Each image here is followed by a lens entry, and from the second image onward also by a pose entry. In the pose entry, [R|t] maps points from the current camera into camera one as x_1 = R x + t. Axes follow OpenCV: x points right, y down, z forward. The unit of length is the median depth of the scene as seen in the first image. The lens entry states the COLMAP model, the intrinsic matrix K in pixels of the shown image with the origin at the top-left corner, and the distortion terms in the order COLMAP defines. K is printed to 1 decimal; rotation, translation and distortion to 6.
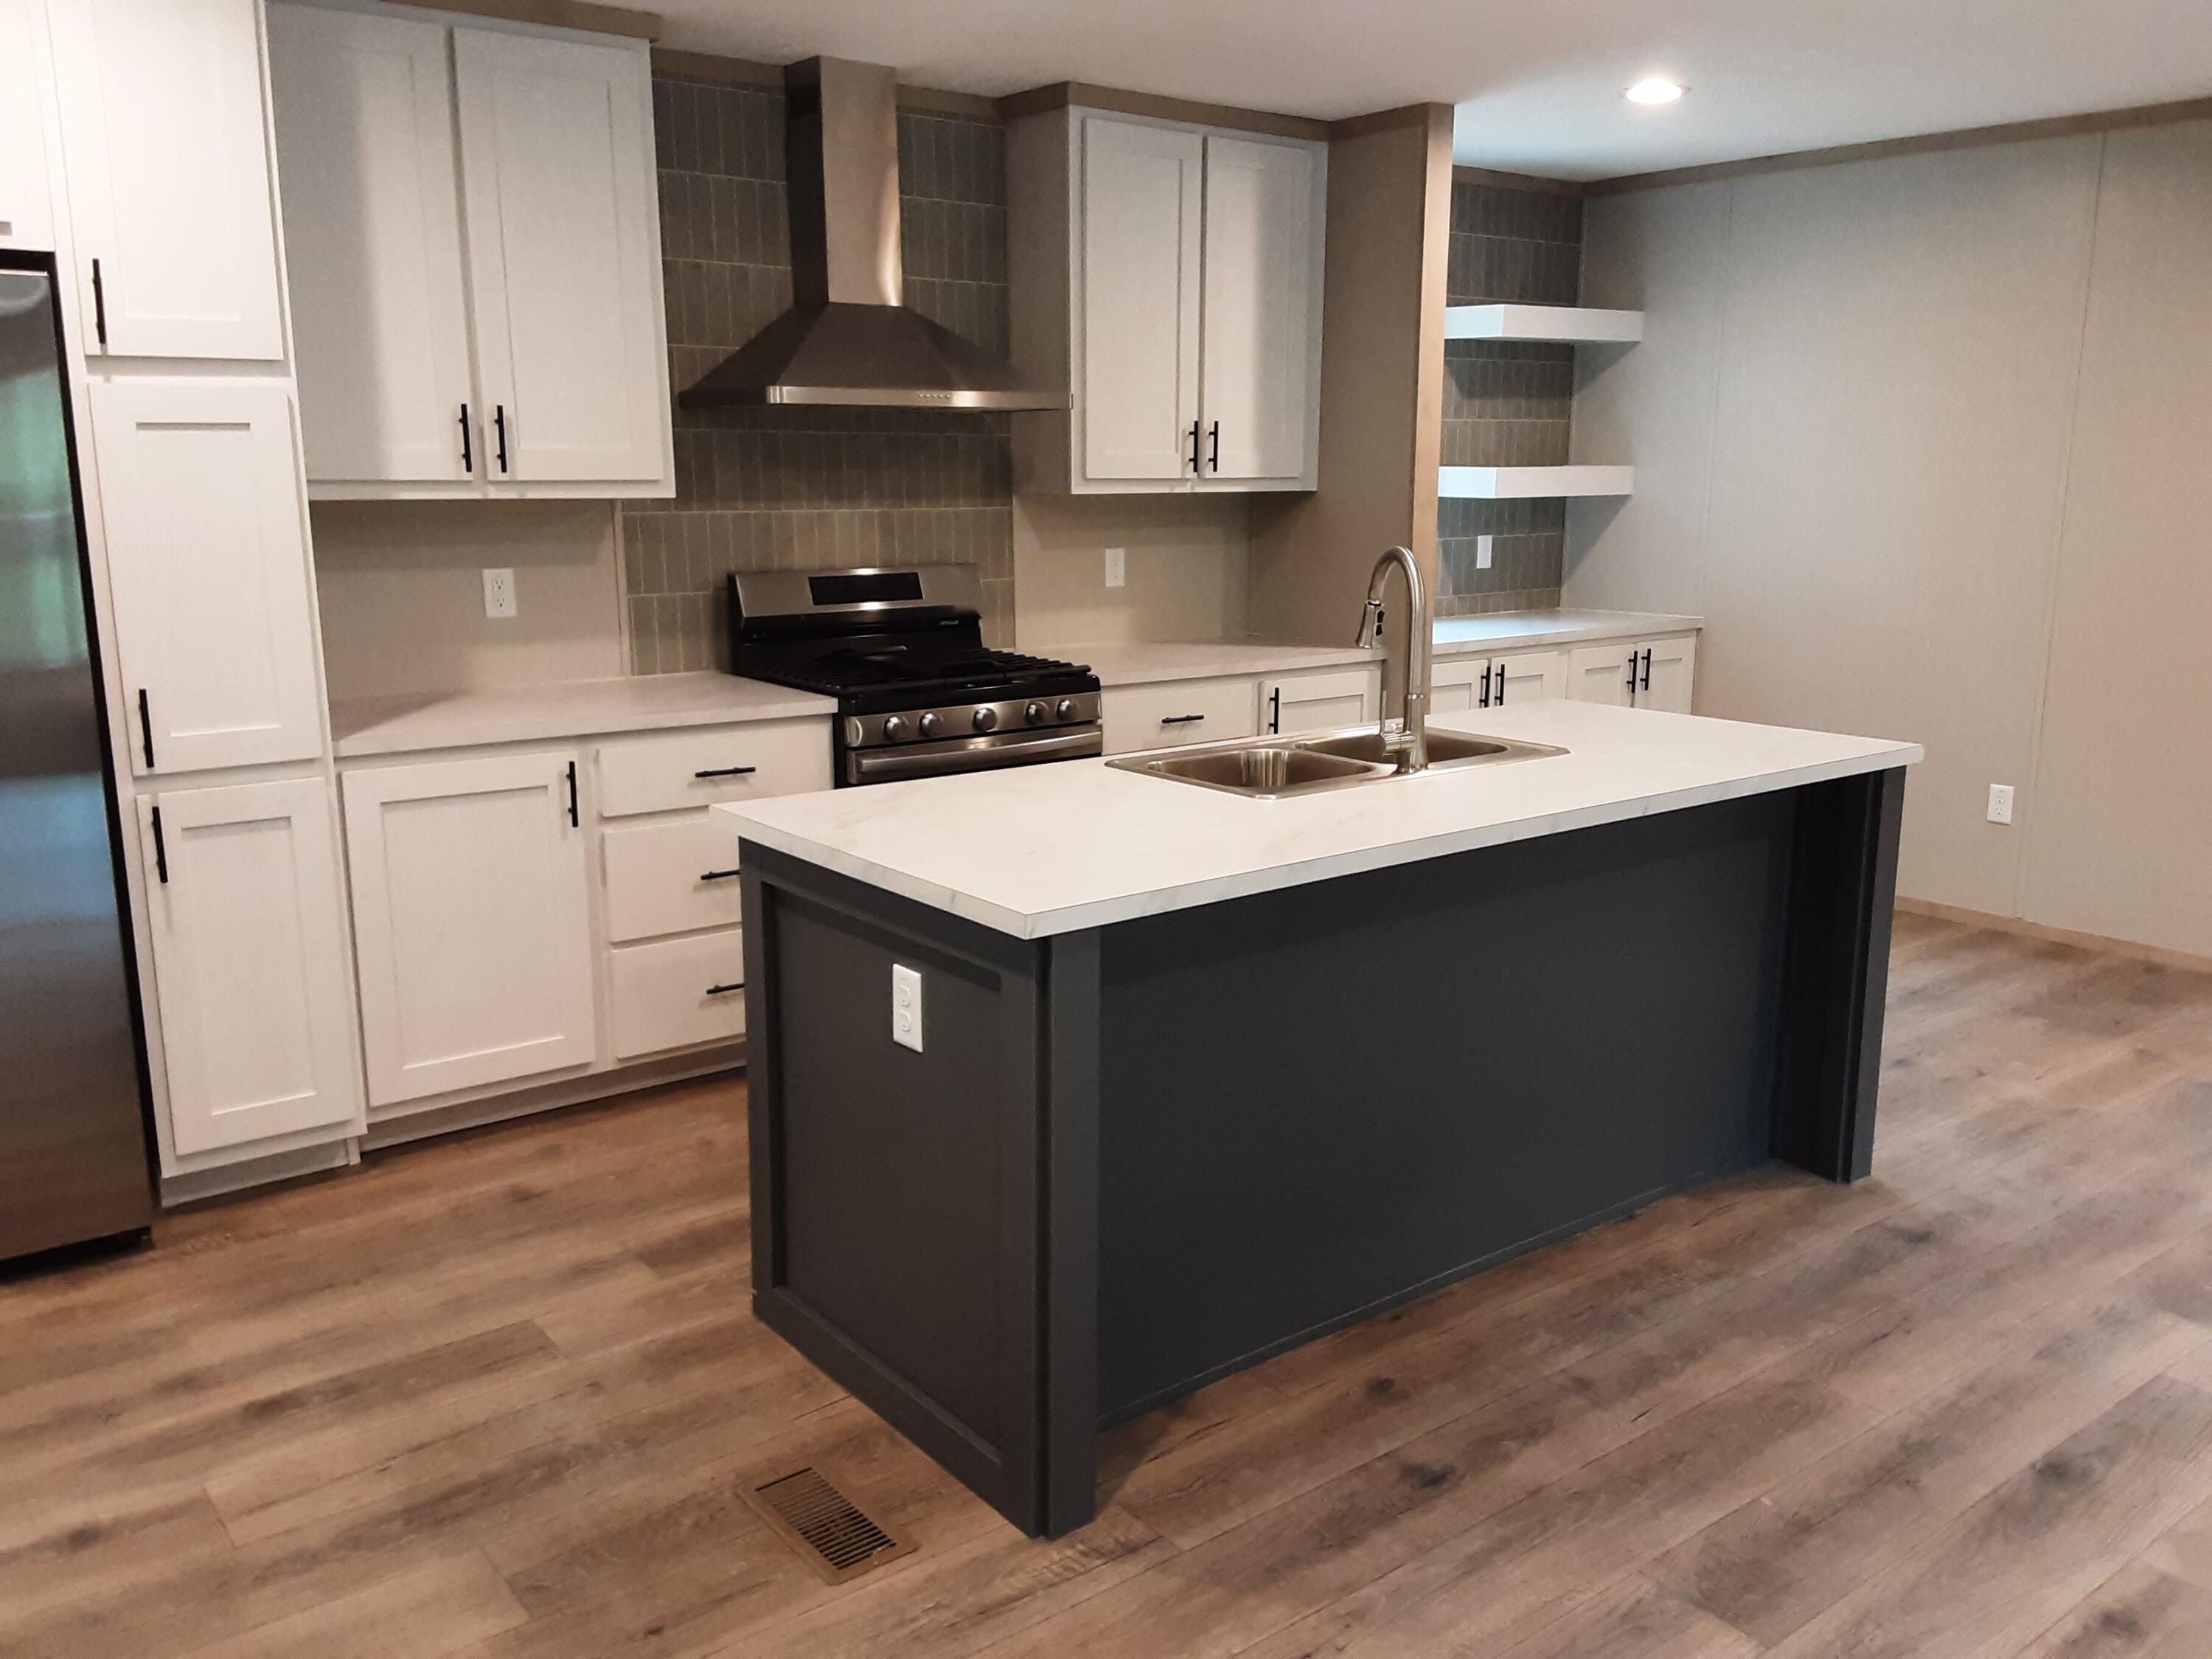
lens RADIAL K [[1791.5, 0, 1130.1], [0, 1791.5, 796.1], [0, 0, 1]] dist [0.087256, -0.124571]
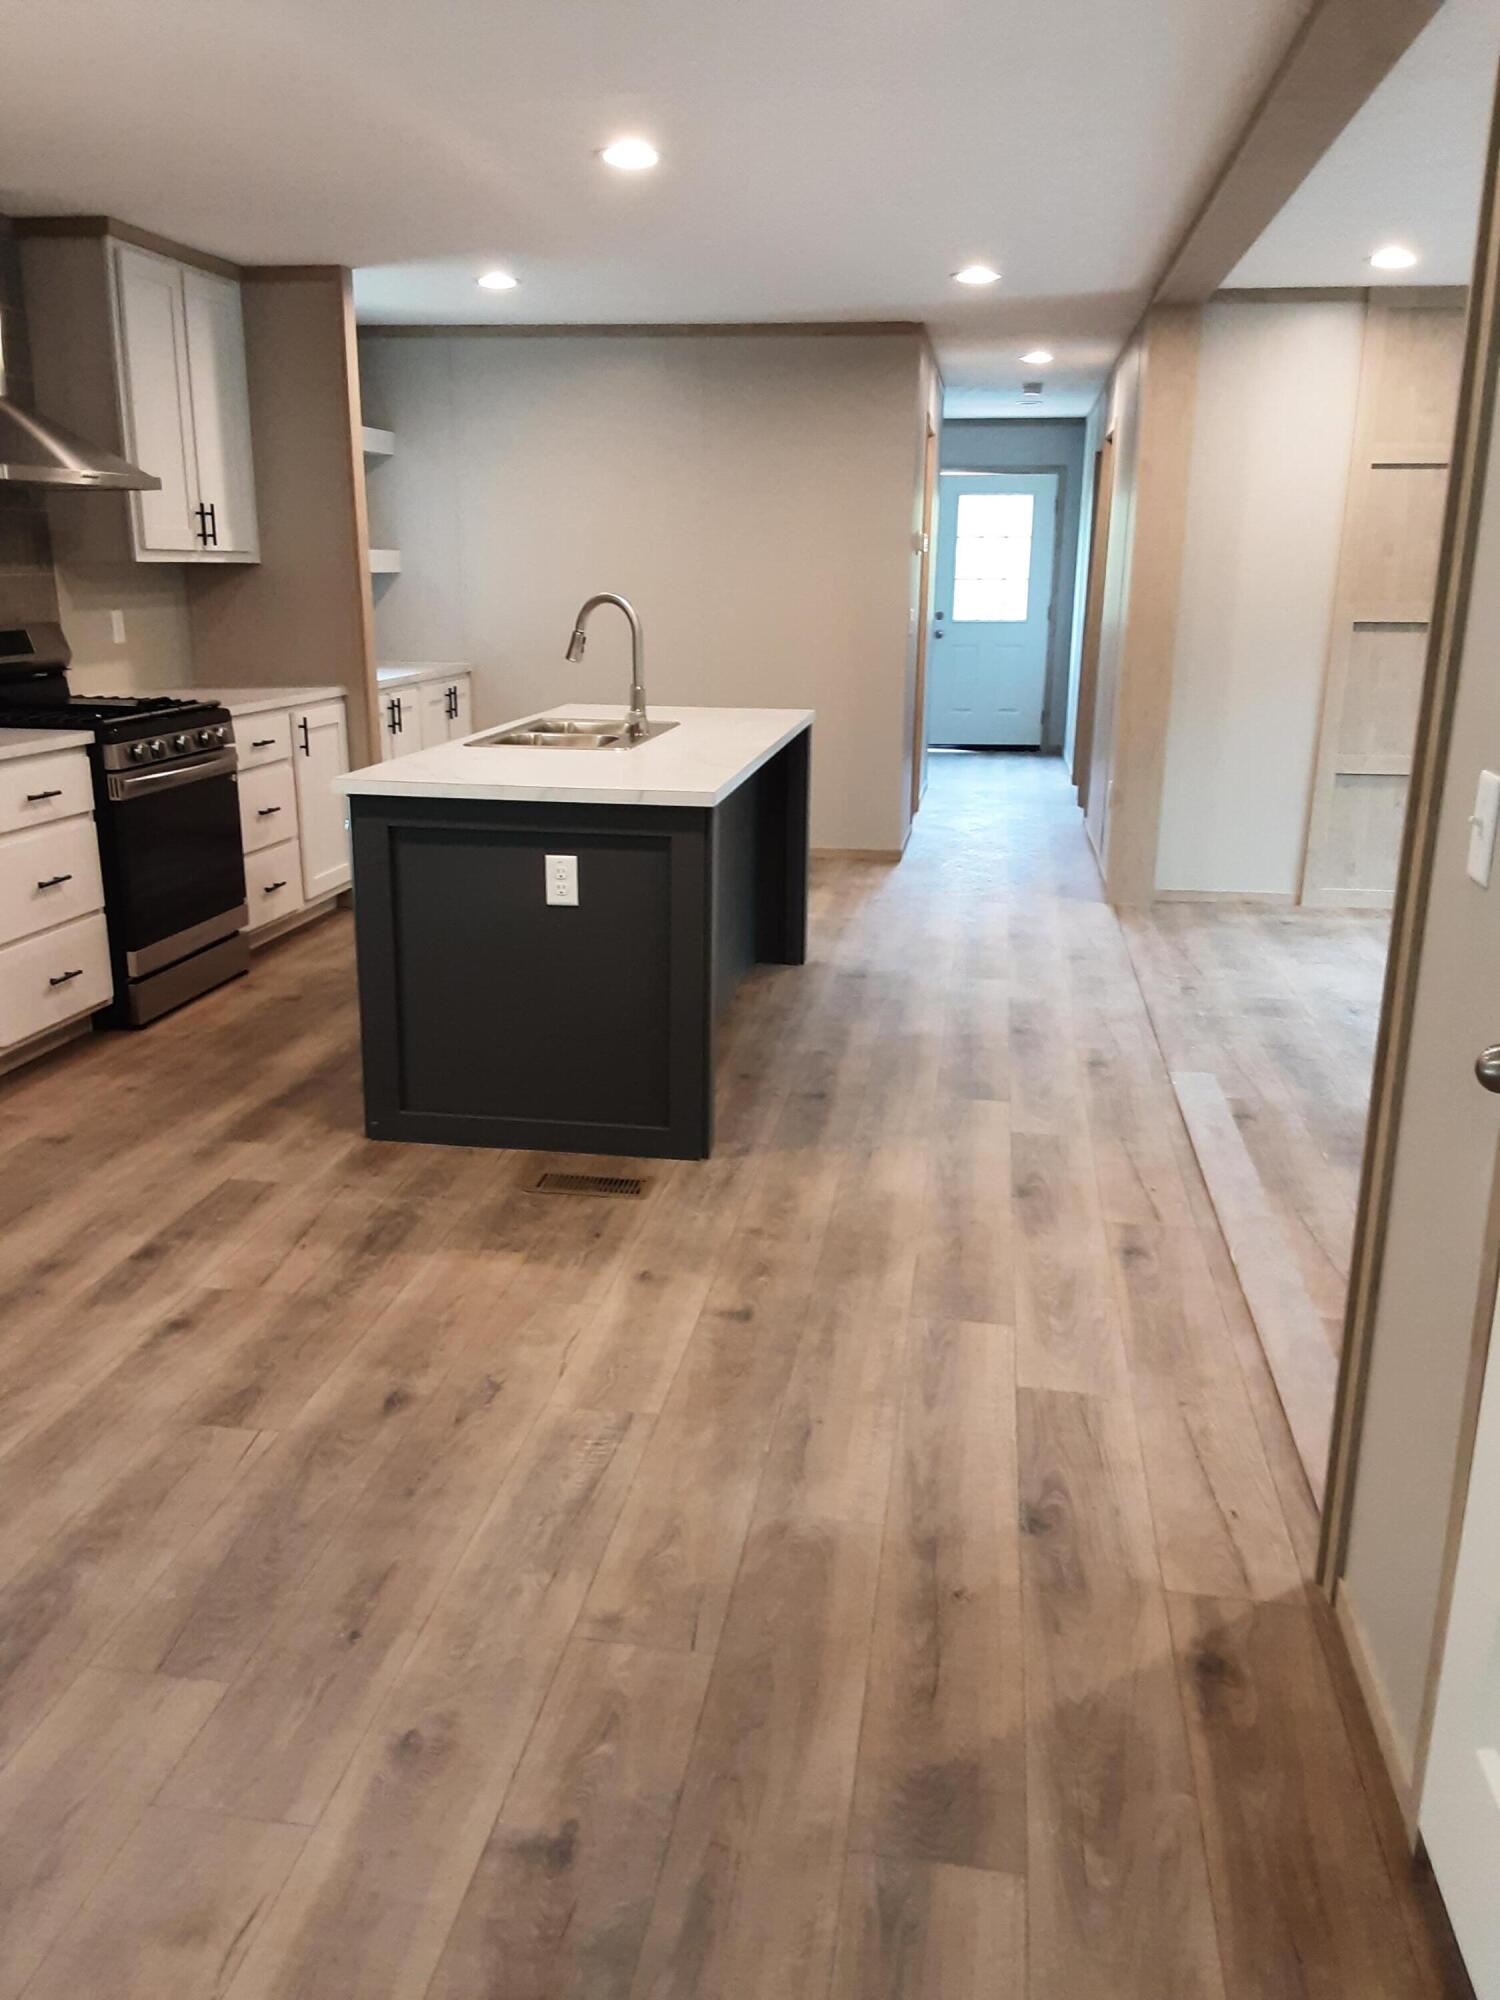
lens RADIAL K [[1619.8, 0, 798.6], [0, 1619.8, 985.2], [0, 0, 1]] dist [0.087256, -0.124571]
pose [[0.711485, -0.168038, 0.682314, -0.725243], [0.117654, 0.985767, 0.120087, 0.044809], [-0.692782, -0.005163, 0.721128, -0.145757]]
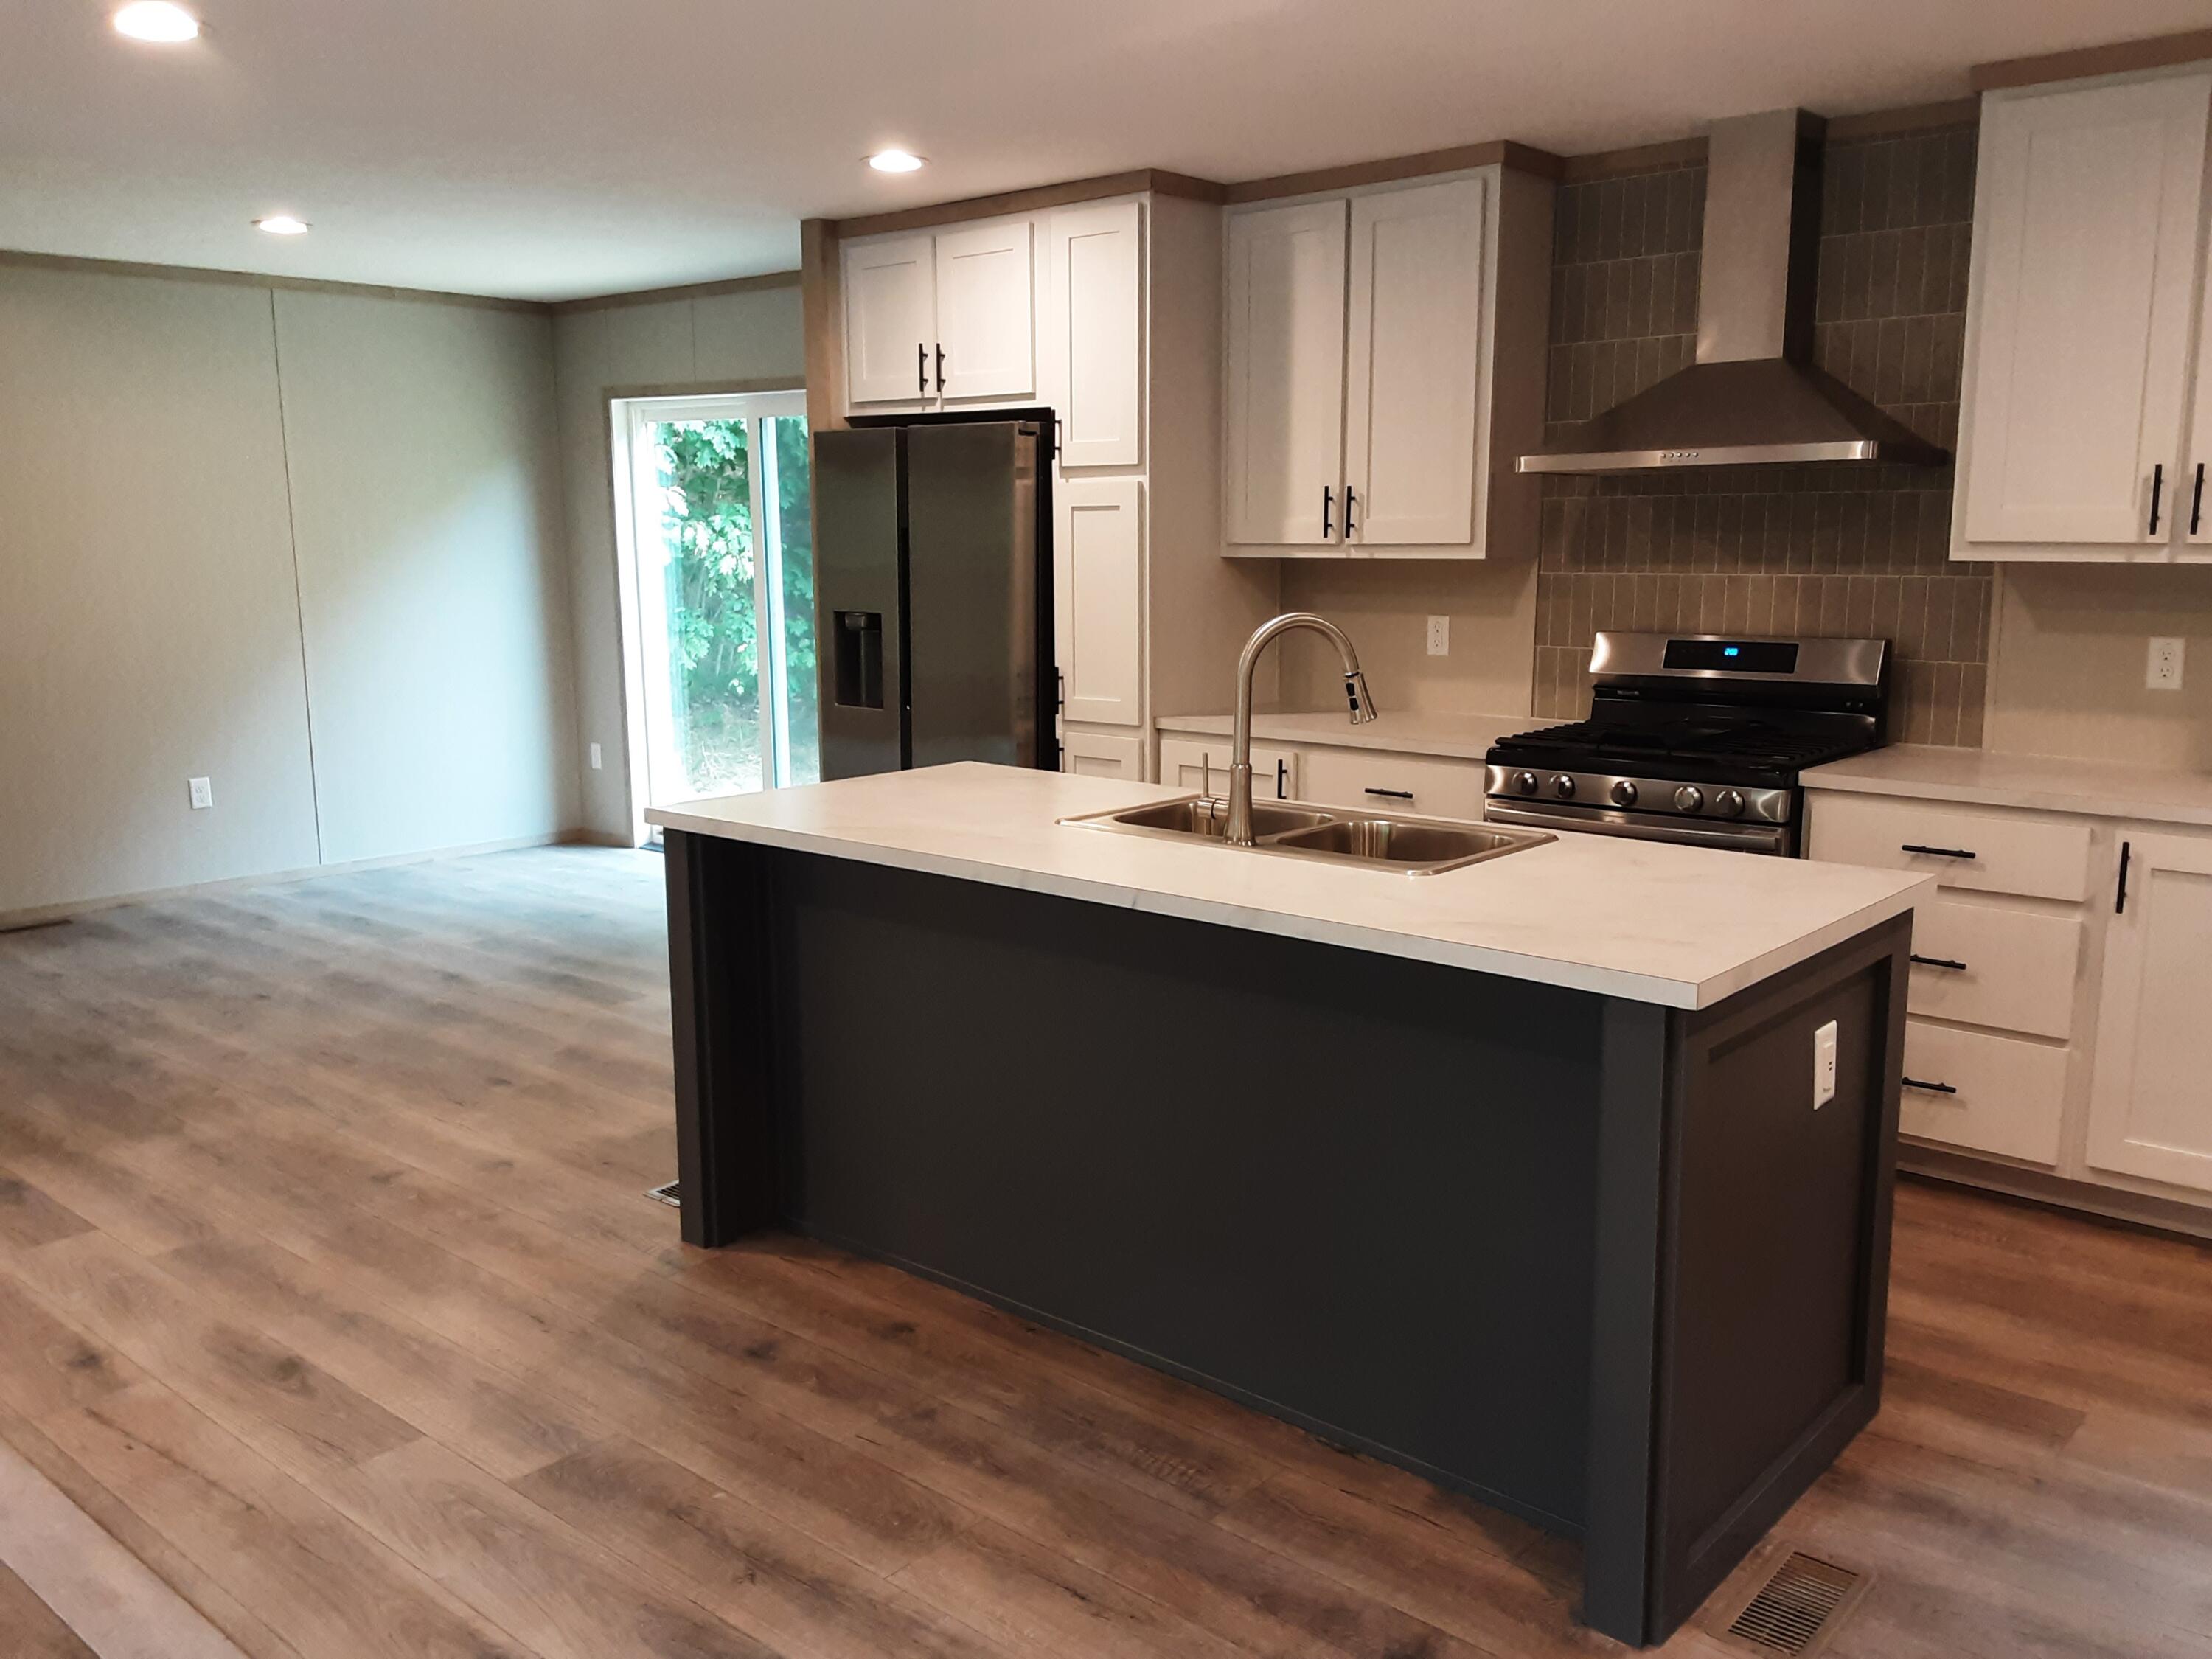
lens RADIAL K [[1791.5, 0, 1170.5], [0, 1791.5, 814.5], [0, 0, 1]] dist [0.087256, -0.124571]
pose [[0.200860, 0.154106, -0.967423, 1.006927], [-0.175487, 0.977235, 0.119234, -0.131175], [0.963774, 0.145821, 0.223331, 0.700345]]
